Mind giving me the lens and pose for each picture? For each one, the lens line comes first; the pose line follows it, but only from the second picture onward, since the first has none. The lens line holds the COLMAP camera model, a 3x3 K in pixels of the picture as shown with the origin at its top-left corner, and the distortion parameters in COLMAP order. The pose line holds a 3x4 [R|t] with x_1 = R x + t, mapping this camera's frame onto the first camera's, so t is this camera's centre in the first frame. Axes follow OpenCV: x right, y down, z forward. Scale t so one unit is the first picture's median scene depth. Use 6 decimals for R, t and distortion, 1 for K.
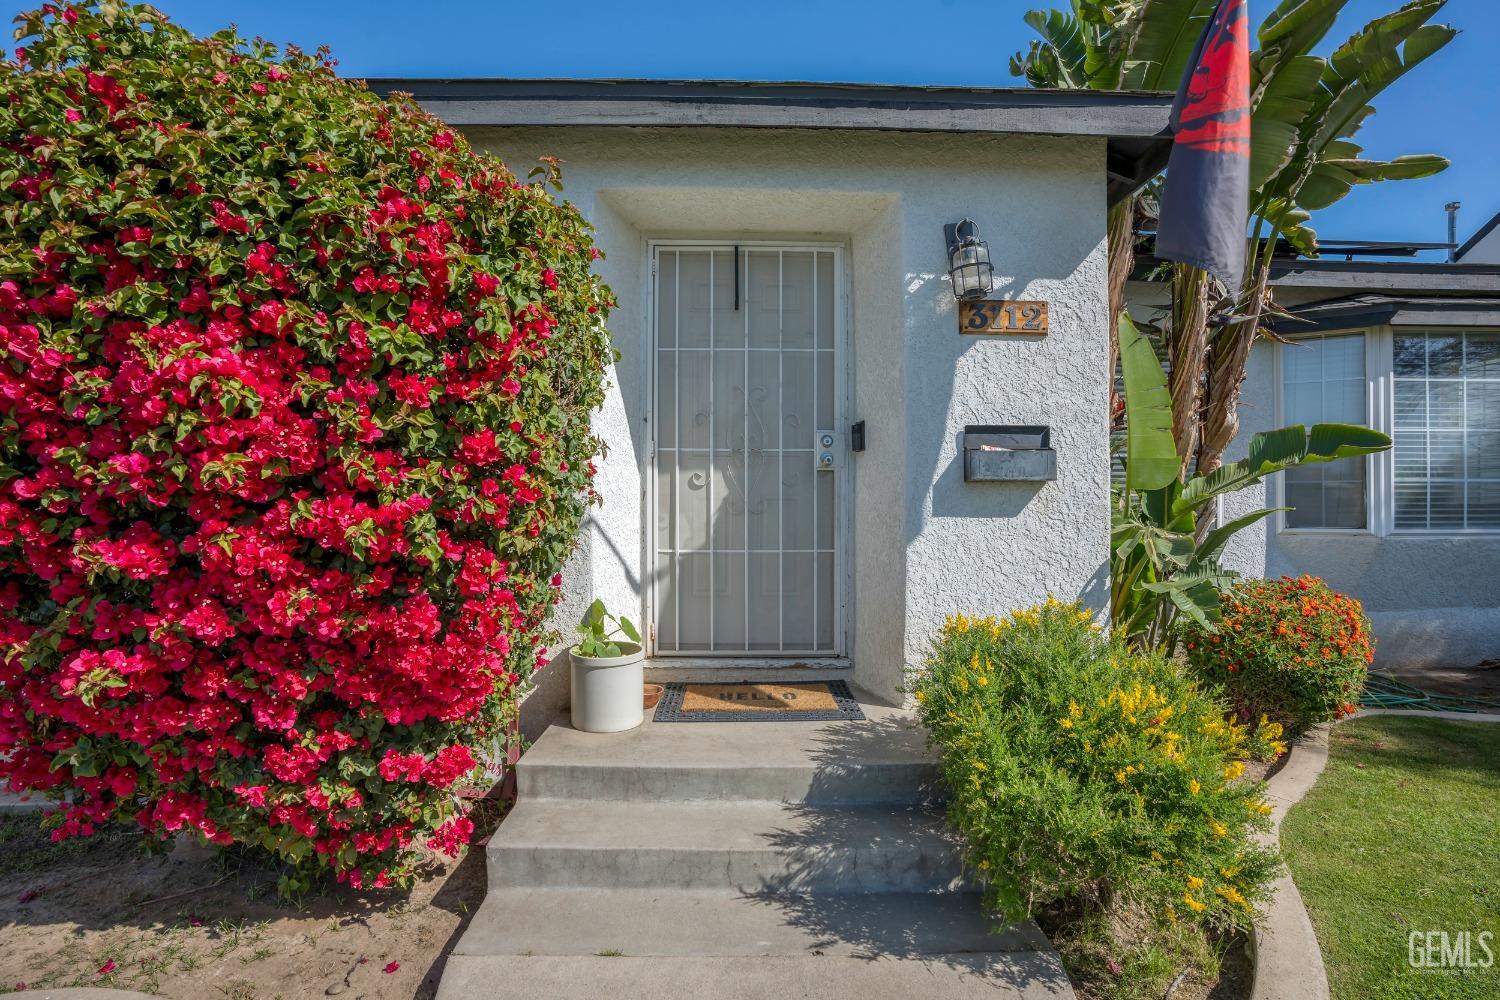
lens RADIAL K [[728.4, 0, 747.1], [0, 728.4, 509.3], [0, 0, 1]] dist [-0.075423, 0.029387]
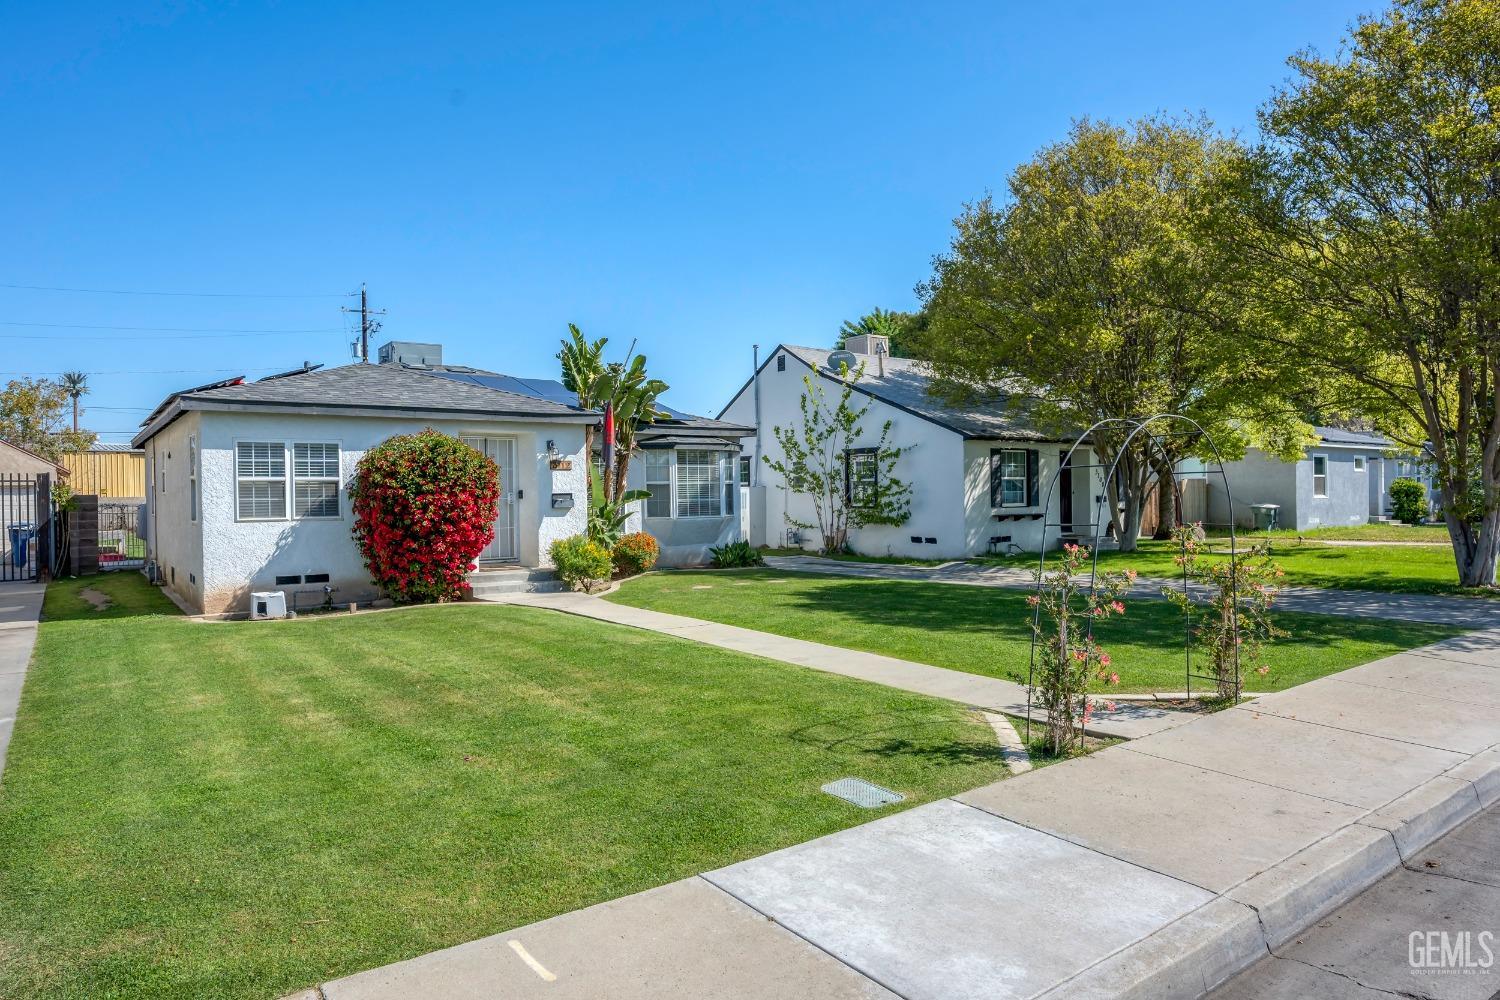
lens RADIAL K [[955.8, 0, 750.0], [0, 955.8, 500.0], [0, 0, 1]] dist [-0.057142, 0.000160]
pose [[0.809627, -0.013841, 0.586781, -1.747161], [0.011261, 0.999904, 0.008048, -0.104567], [-0.586837, 0.000091, 0.809705, -3.574758]]
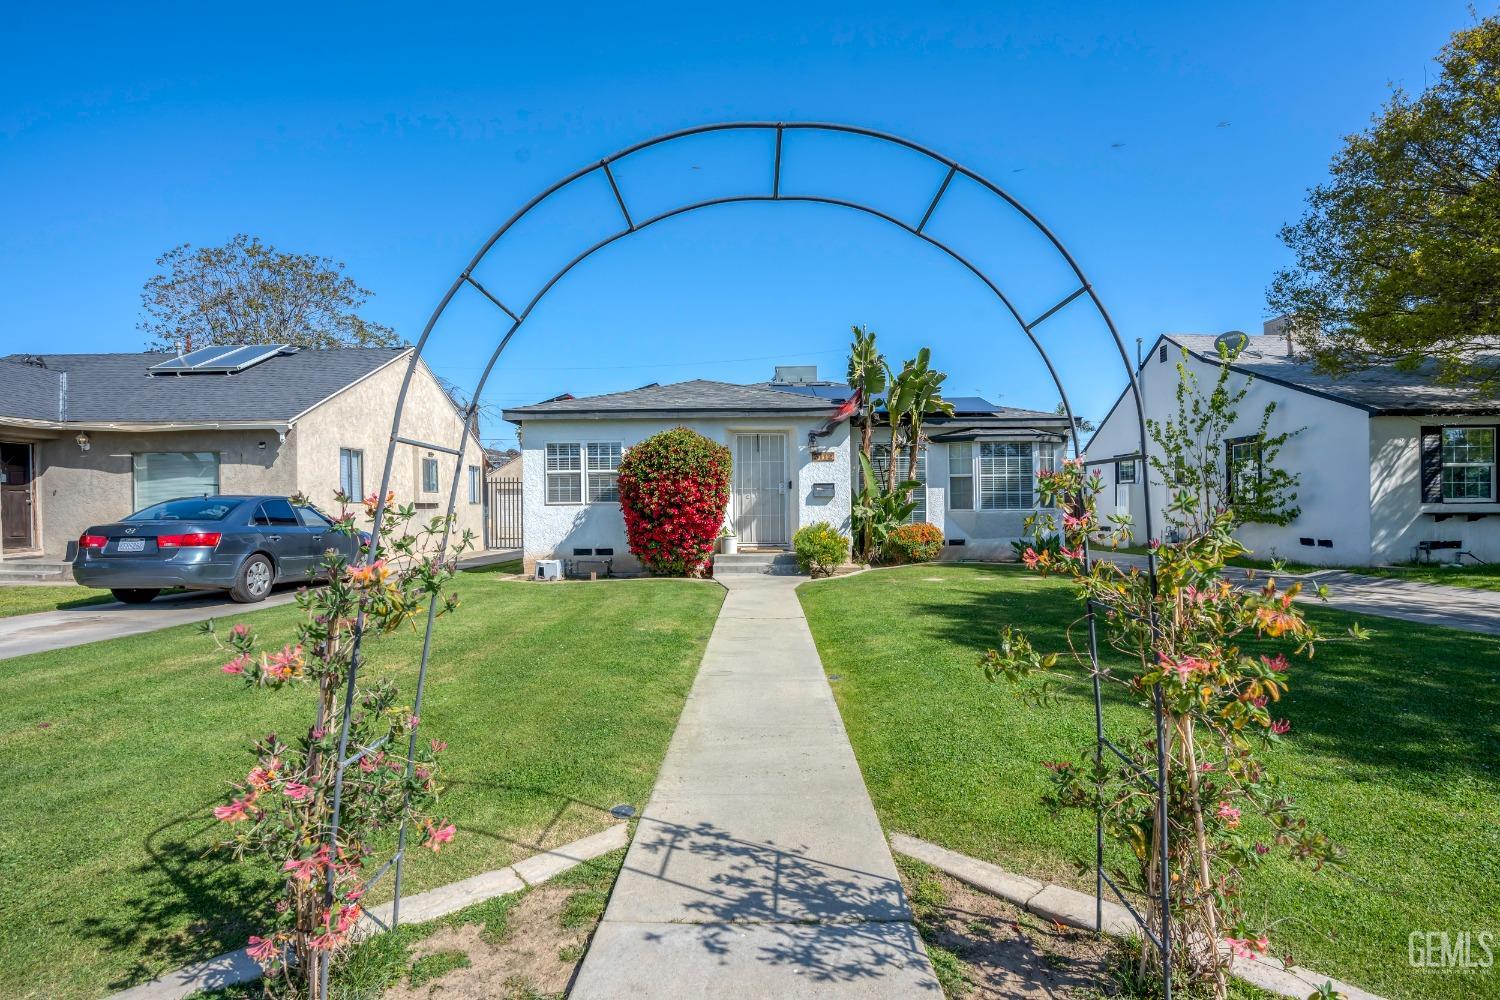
lens RADIAL K [[728.4, 0, 747.1], [0, 728.4, 509.3], [0, 0, 1]] dist [-0.075423, 0.029387]
pose [[0.999448, -0.008115, -0.032229, 0.052459], [0.008249, 0.999958, 0.004017, 0.011909], [0.032195, -0.004281, 0.999472, -3.020726]]
